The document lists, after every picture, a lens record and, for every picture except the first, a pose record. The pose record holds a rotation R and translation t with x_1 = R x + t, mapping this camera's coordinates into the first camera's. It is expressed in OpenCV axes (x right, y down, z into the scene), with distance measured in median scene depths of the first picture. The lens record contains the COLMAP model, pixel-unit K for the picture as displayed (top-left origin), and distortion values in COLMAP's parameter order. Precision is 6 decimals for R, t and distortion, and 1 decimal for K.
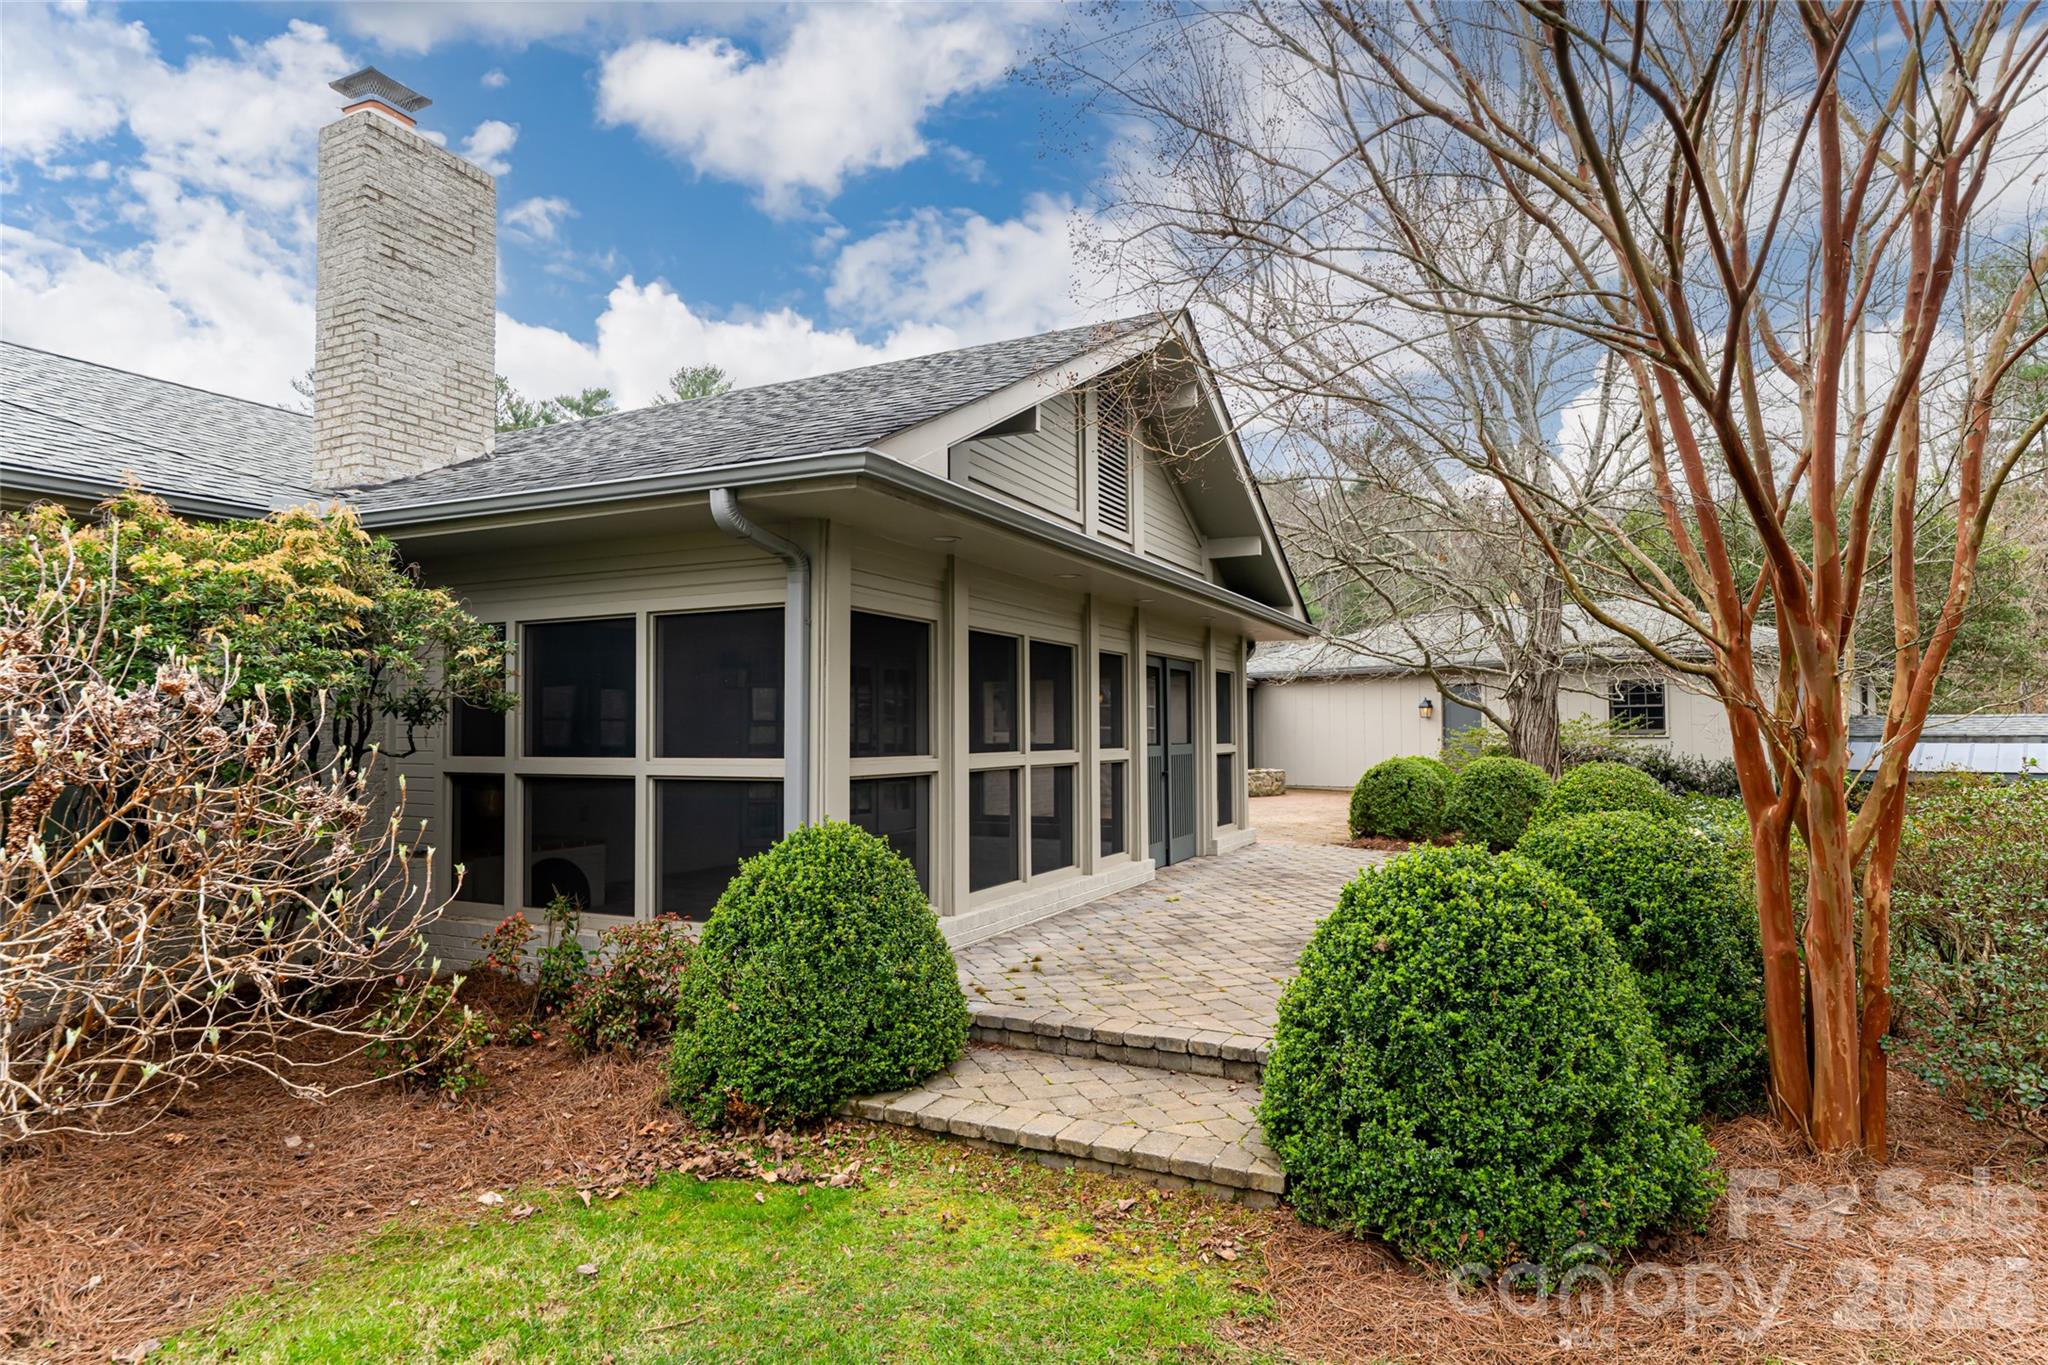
lens RADIAL K [[1150.2, 0, 1024.0], [0, 1150.2, 682.5], [0, 0, 1]] dist [-0.001082, 0.000085]
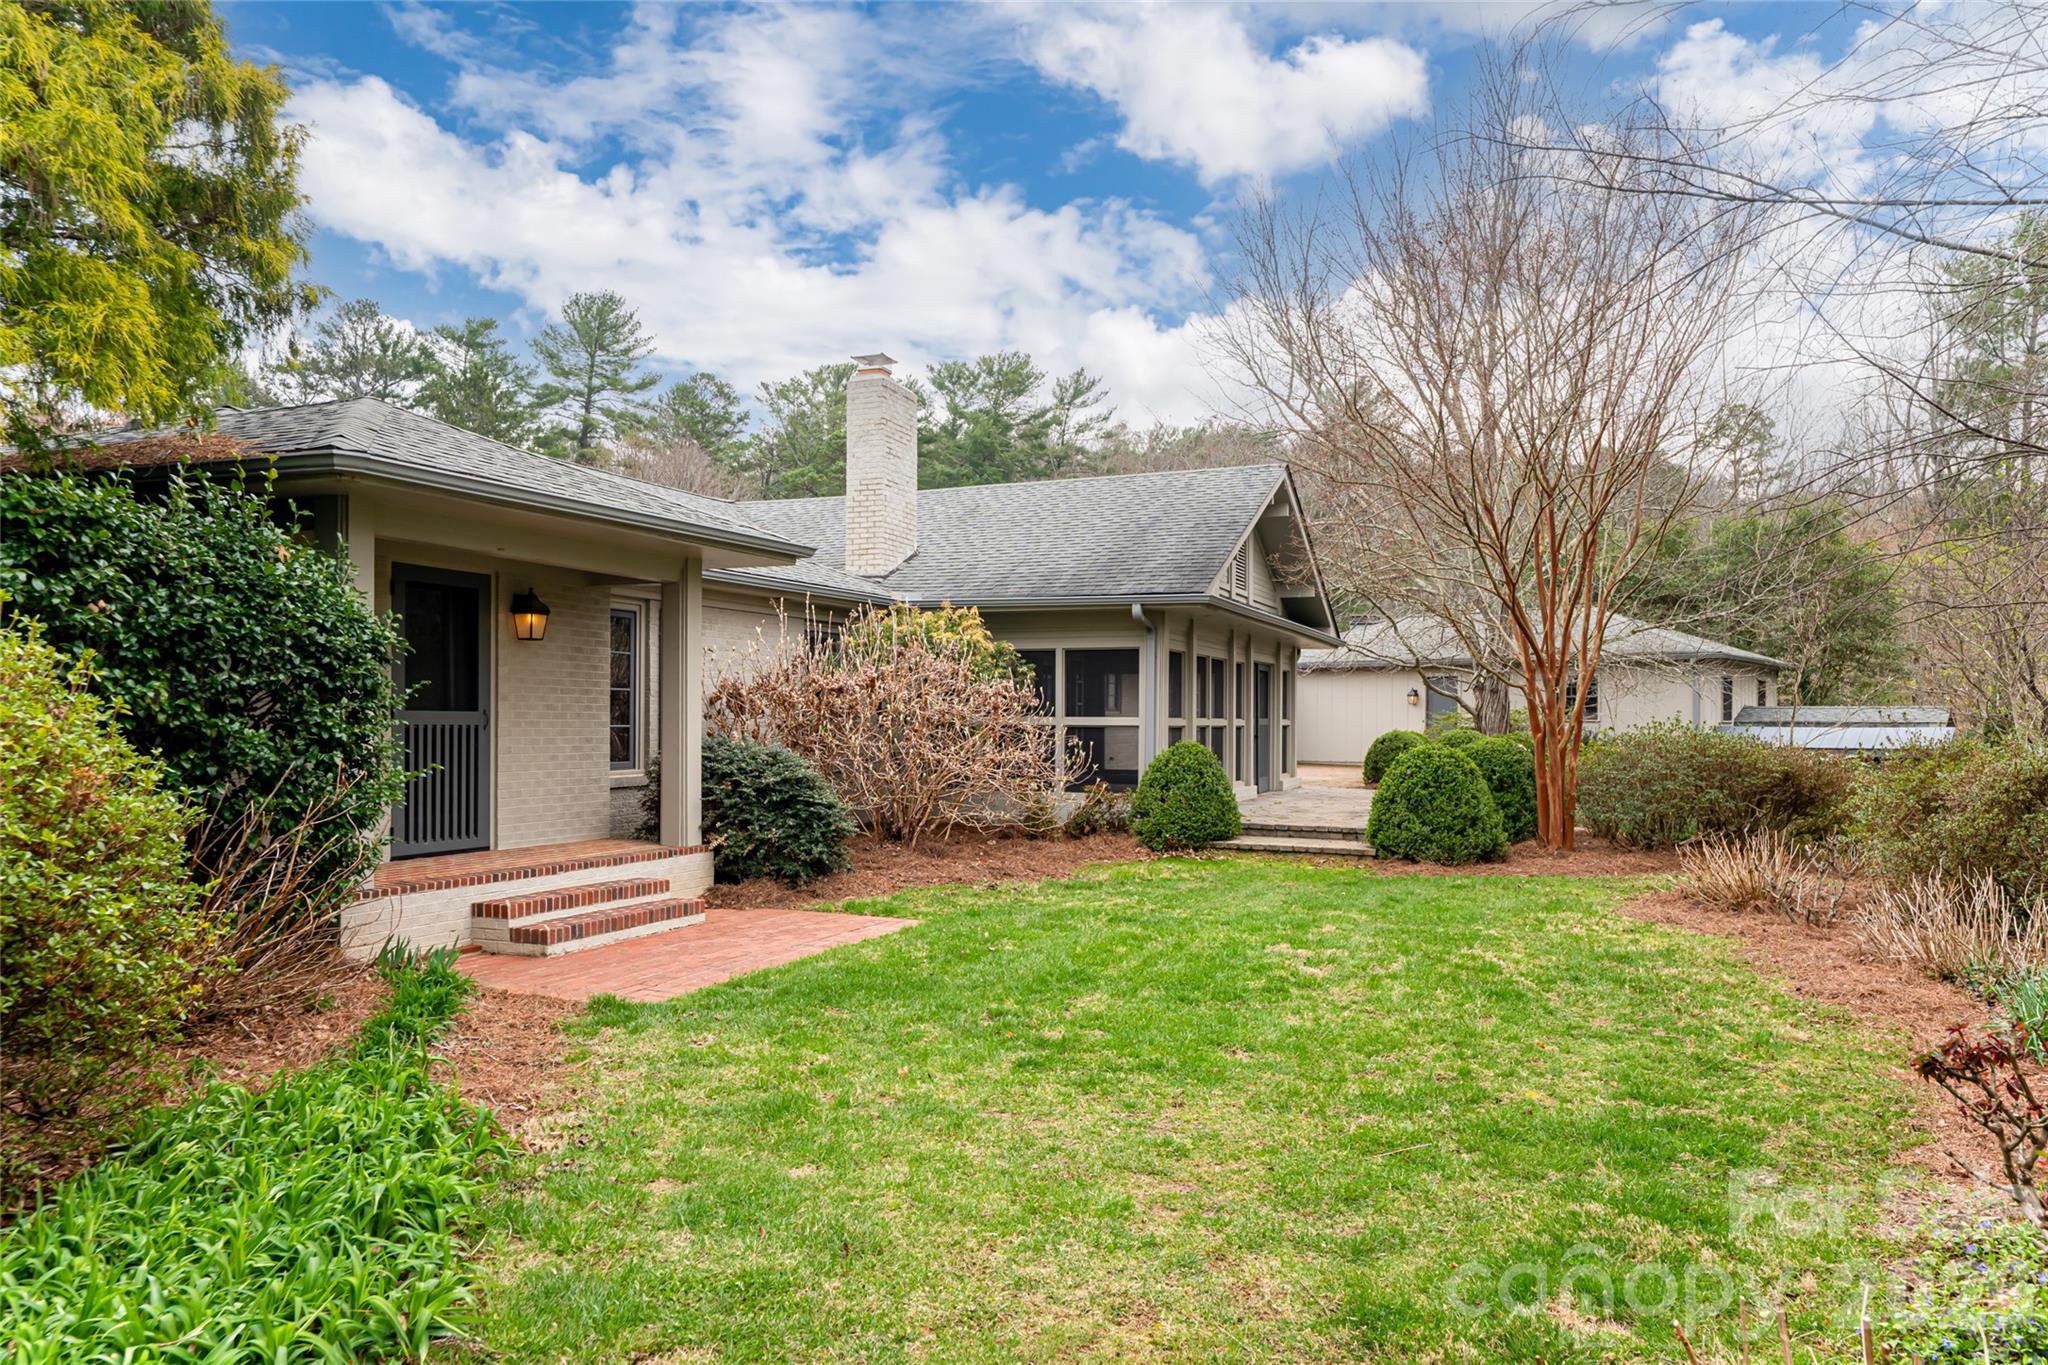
lens RADIAL K [[1406.3, 0, 1024.0], [0, 1406.3, 682.5], [0, 0, 1]] dist [0.006204, 0.000360]
pose [[0.997343, 0.012010, 0.071848, -0.411272], [-0.013206, 0.999782, 0.016192, -0.027653], [-0.071638, -0.017098, 0.997284, -1.114931]]
